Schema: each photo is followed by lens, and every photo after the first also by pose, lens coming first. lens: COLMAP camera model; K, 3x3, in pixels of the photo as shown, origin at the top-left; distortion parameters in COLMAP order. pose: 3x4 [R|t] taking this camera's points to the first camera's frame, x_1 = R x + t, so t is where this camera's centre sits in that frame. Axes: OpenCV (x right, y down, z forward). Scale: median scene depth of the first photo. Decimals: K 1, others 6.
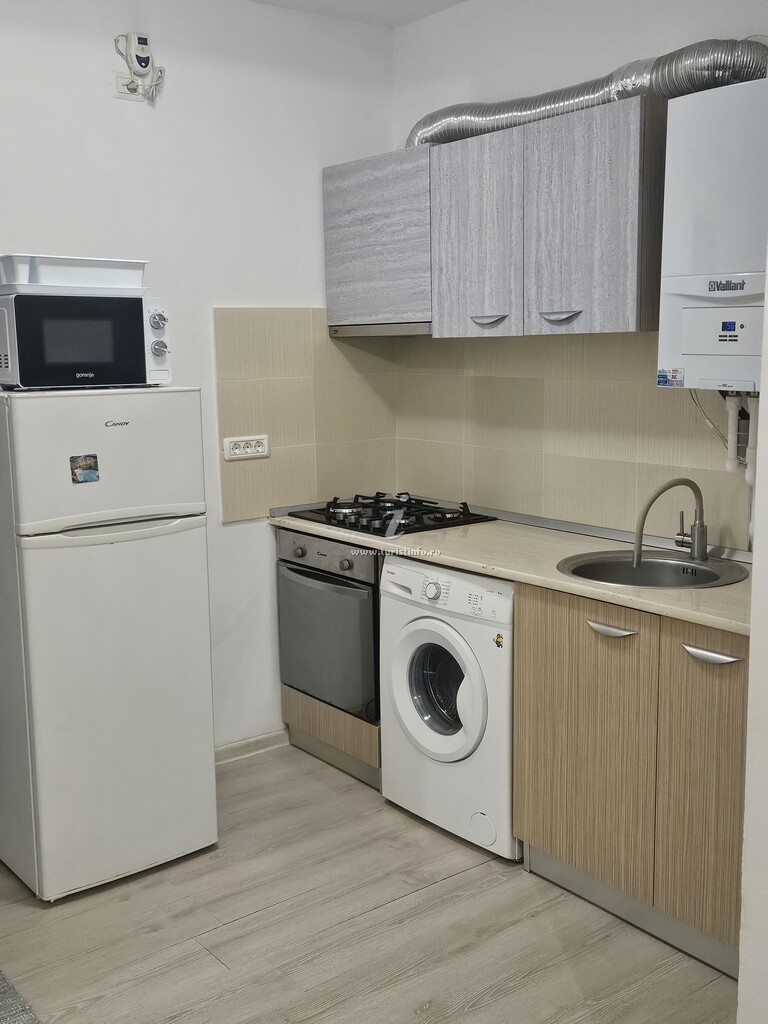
lens RADIAL K [[1061.3, 0, 421.2], [0, 1061.3, 491.2], [0, 0, 1]] dist [0.067694, -0.021242]
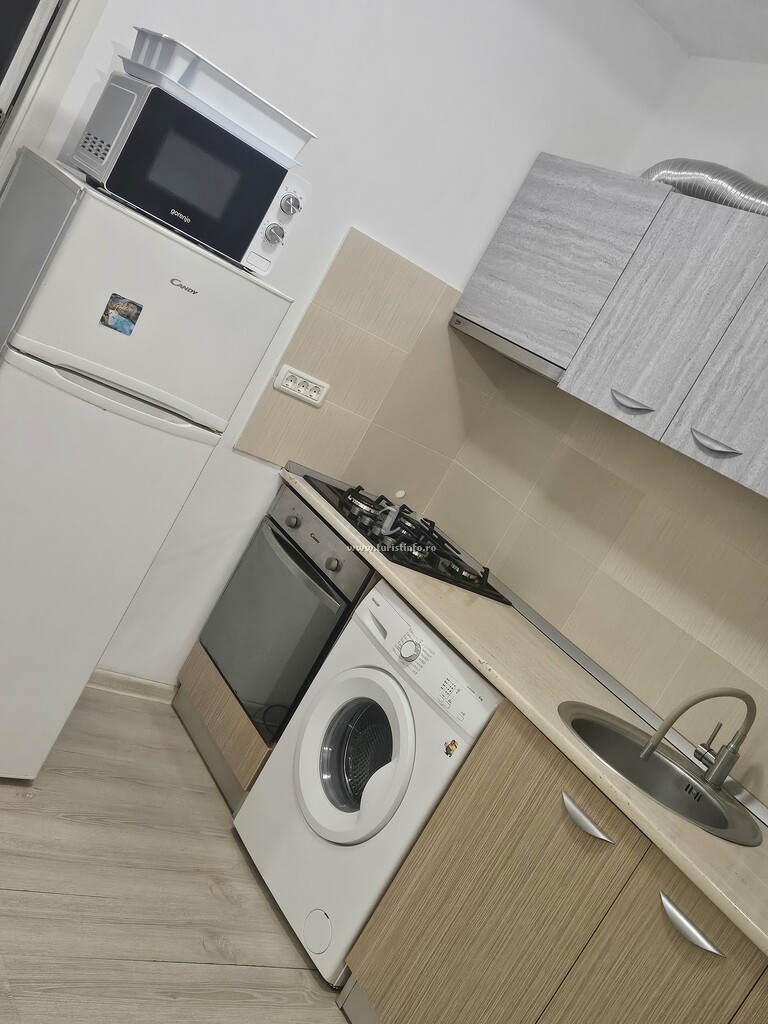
lens RADIAL K [[1061.3, 0, 421.2], [0, 1061.3, 491.2], [0, 0, 1]] dist [0.067694, -0.021242]
pose [[0.862903, 0.505367, -0.001593, -0.041713], [-0.505367, 0.862884, -0.005878, -0.013006], [-0.001596, 0.005877, 0.999981, 0.159528]]
